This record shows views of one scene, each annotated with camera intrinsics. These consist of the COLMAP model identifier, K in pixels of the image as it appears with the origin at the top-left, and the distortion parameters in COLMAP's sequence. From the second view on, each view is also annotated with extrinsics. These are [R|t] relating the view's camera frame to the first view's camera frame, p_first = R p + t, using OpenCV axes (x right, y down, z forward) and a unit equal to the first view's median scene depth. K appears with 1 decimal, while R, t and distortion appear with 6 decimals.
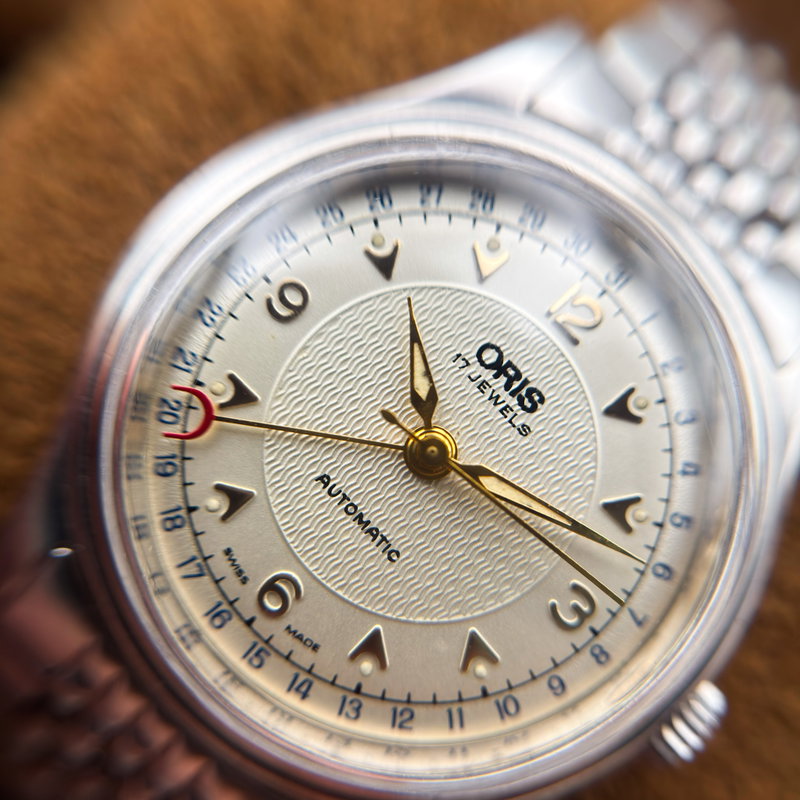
lens RADIAL K [[800.4, 0, 411.1], [0, 800.4, 403.7], [0, 0, 1]] dist [0.359756, 0.000000]
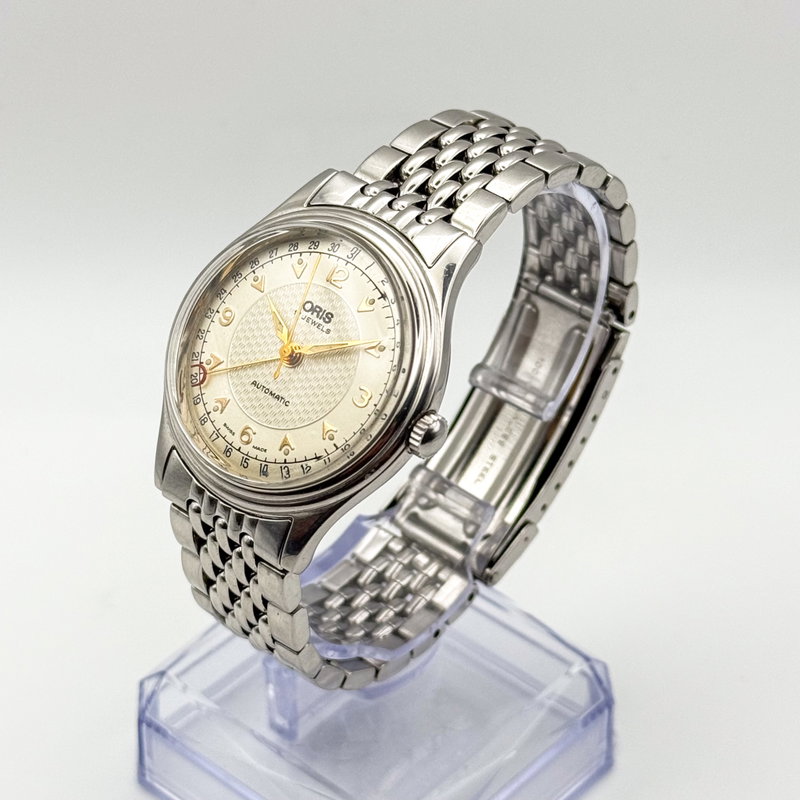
lens RADIAL K [[2042.2, 0, 405.7], [0, 2042.2, 400.5], [0, 0, 1]] dist [0.213735, 0.000000]
pose [[0.852395, -0.345430, -0.392557, 2.435705], [0.213623, 0.915271, -0.341533, 2.145911], [0.477272, 0.207261, 0.853964, -3.590553]]
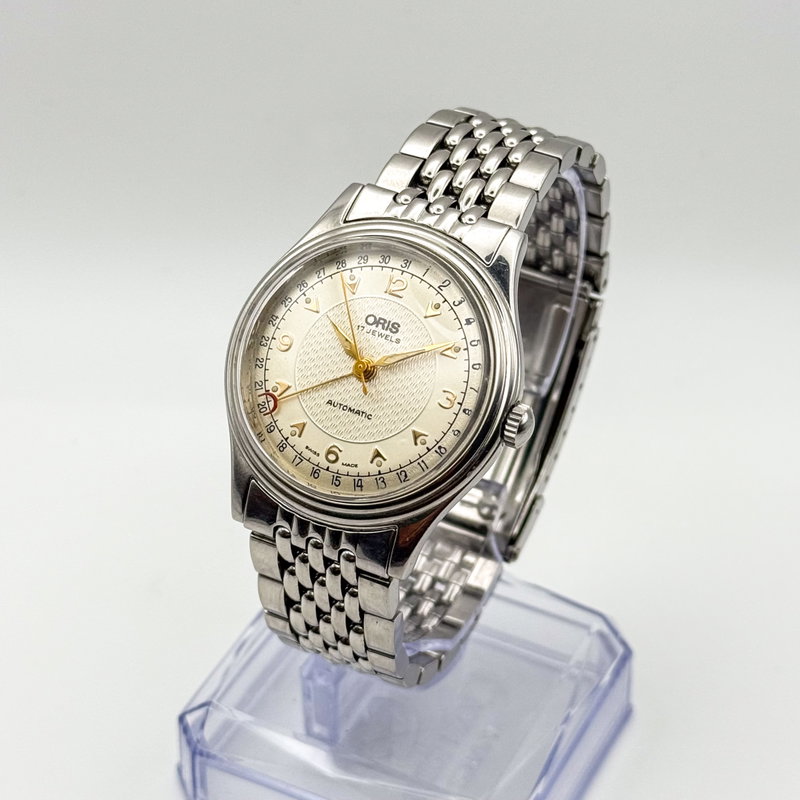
lens RADIAL K [[2042.2, 0, 394.2], [0, 2042.2, 397.0], [0, 0, 1]] dist [0.213735, 0.000000]
pose [[0.850783, -0.475702, -0.223331, 1.328220], [0.415583, 0.869138, -0.268121, 1.687767], [0.321651, 0.135301, 0.937142, -4.295915]]
